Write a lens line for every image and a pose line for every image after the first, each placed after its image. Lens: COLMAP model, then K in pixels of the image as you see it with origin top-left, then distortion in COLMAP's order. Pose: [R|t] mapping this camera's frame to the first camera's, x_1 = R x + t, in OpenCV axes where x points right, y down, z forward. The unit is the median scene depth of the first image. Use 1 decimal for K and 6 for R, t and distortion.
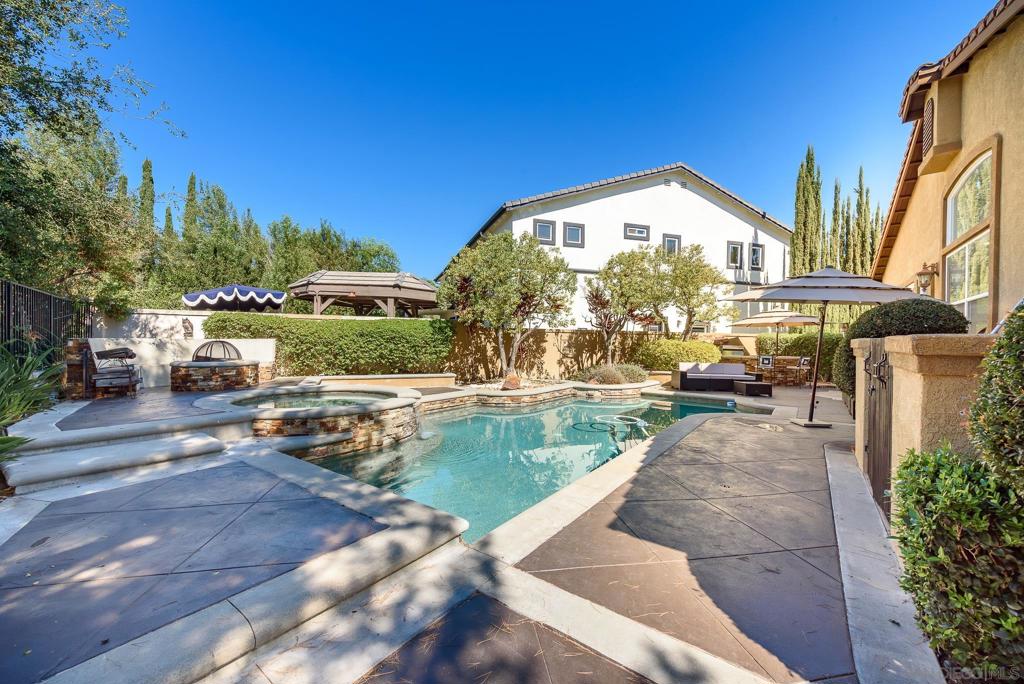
lens RADIAL K [[404.9, 0, 518.9], [0, 404.9, 342.6], [0, 0, 1]] dist [0.007546, -0.002040]
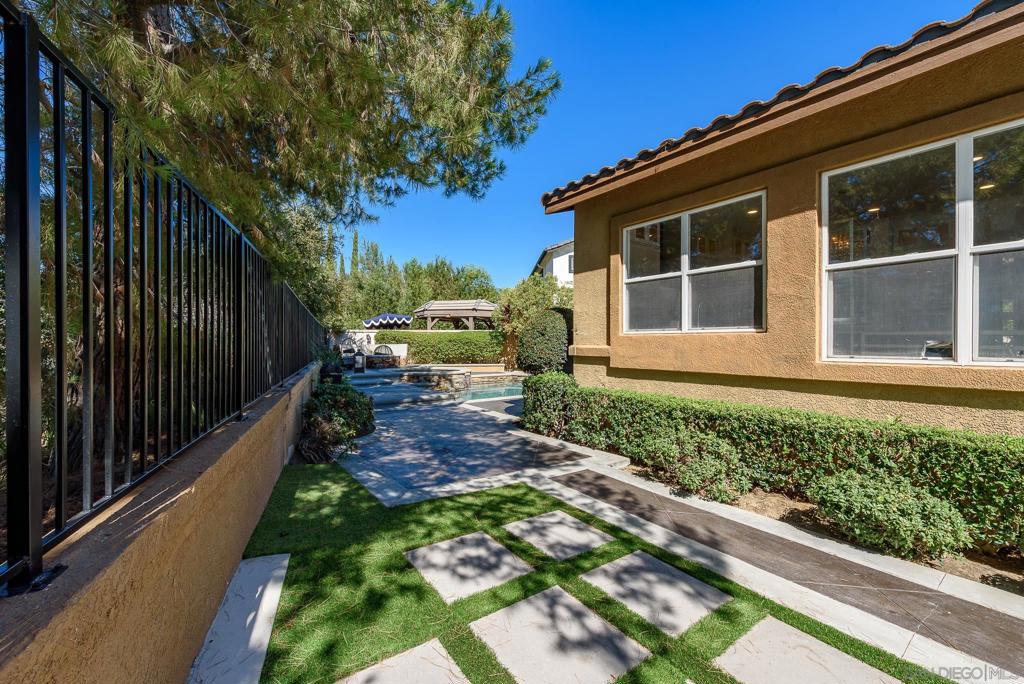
lens RADIAL K [[404.9, 0, 504.1], [0, 404.9, 342.7], [0, 0, 1]] dist [0.007546, -0.002040]
pose [[0.953861, -0.014056, -0.299920, 0.324962], [0.012040, 0.999891, -0.008570, 0.005413], [0.300008, 0.004563, 0.953926, -0.545042]]
